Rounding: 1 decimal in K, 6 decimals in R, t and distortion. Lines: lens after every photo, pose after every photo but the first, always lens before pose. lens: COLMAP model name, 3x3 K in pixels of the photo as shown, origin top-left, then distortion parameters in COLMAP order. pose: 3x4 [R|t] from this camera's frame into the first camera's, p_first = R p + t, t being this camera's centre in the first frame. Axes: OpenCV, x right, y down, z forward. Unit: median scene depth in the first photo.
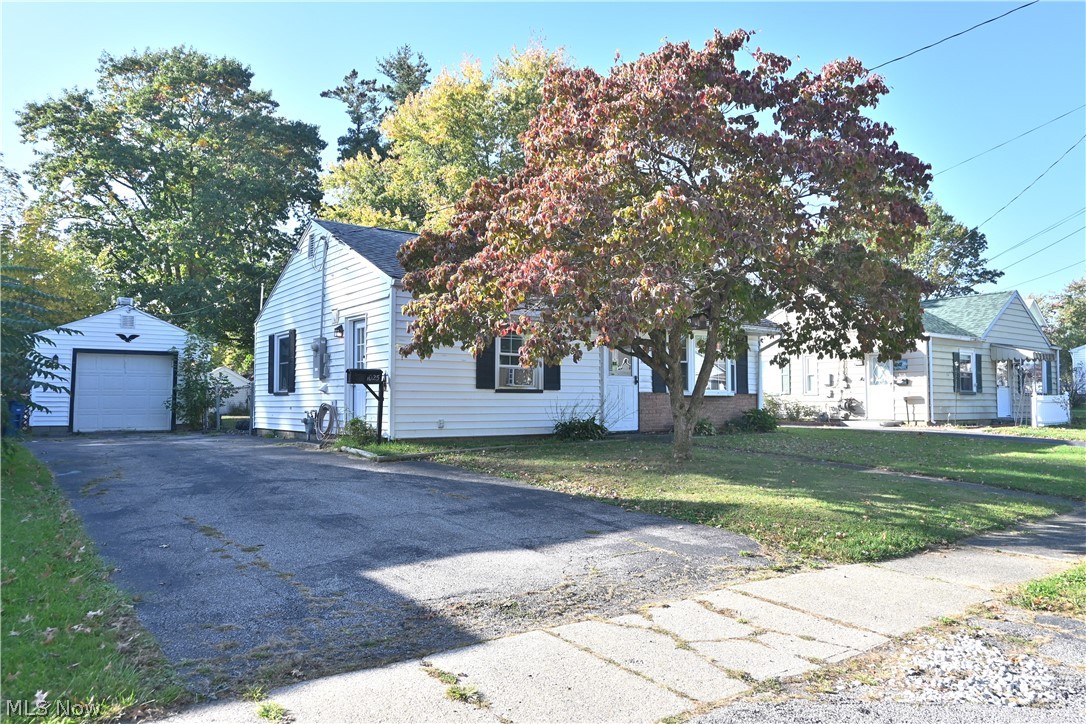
lens RADIAL K [[763.6, 0, 540.1], [0, 763.6, 361.9], [0, 0, 1]] dist [-0.027525, 0.004873]
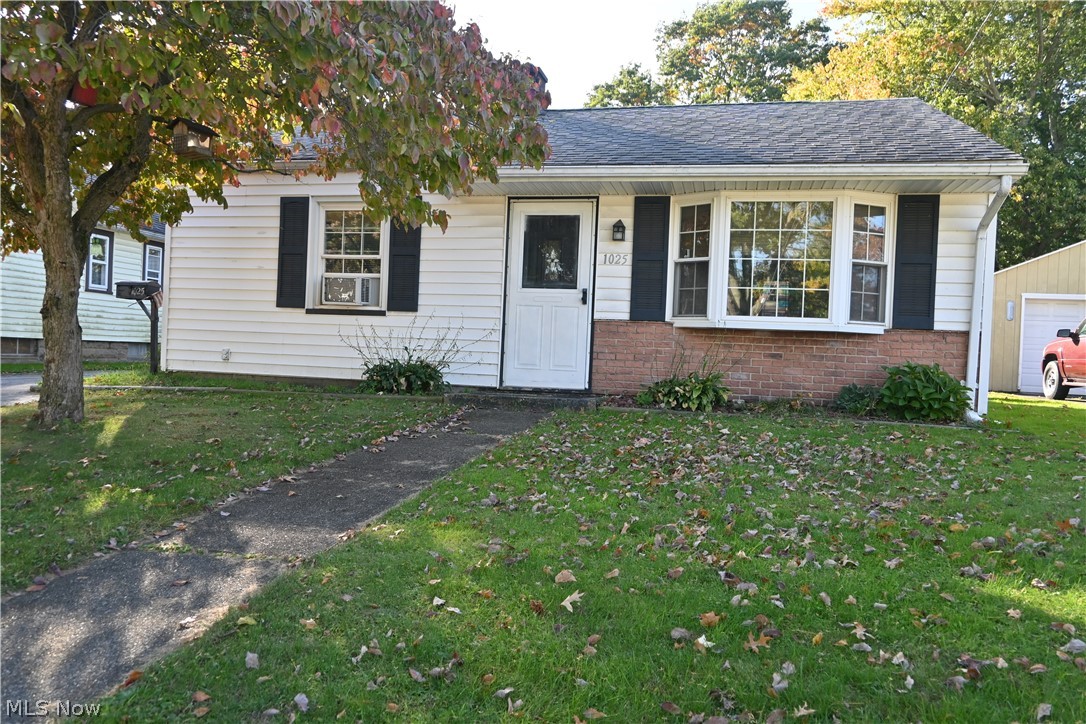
lens RADIAL K [[763.6, 0, 540.1], [0, 763.6, 361.9], [0, 0, 1]] dist [-0.027525, 0.004873]
pose [[0.614753, 0.035844, -0.787905, 0.498920], [-0.001088, 0.999004, 0.044599, 0.043662], [0.788719, -0.026560, 0.614180, 0.623461]]
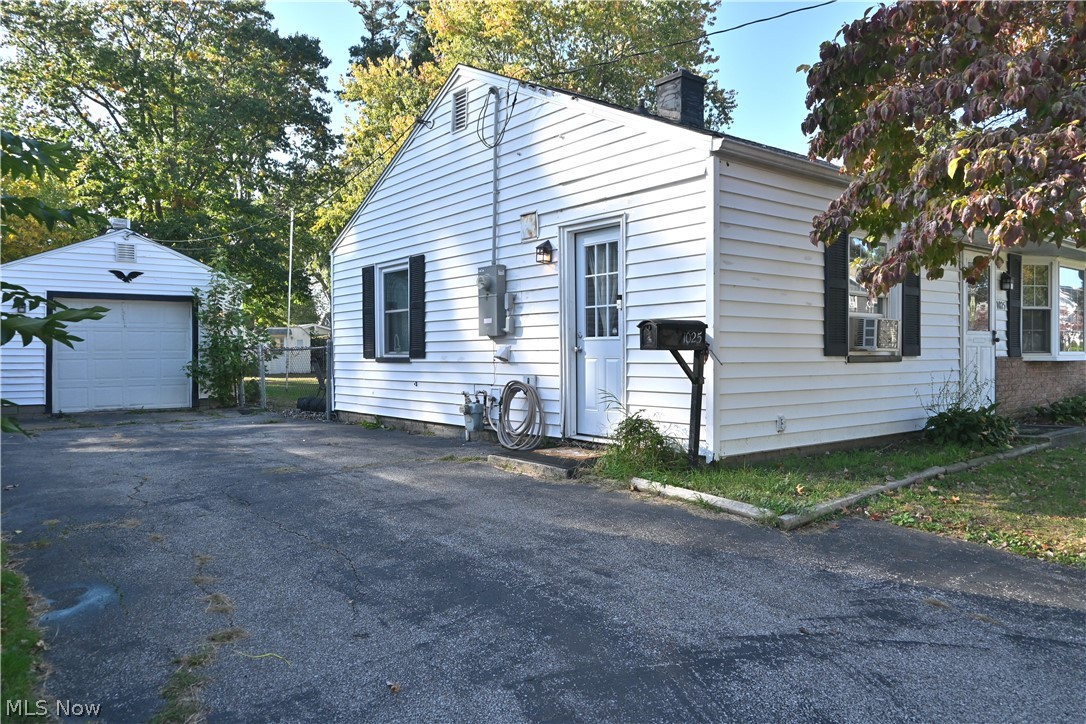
lens RADIAL K [[763.6, 0, 540.1], [0, 763.6, 361.9], [0, 0, 1]] dist [-0.027525, 0.004873]
pose [[0.999496, -0.002829, 0.031627, -0.246856], [0.000804, 0.997957, 0.063878, 0.003628], [-0.031743, -0.063820, 0.997456, 0.382101]]
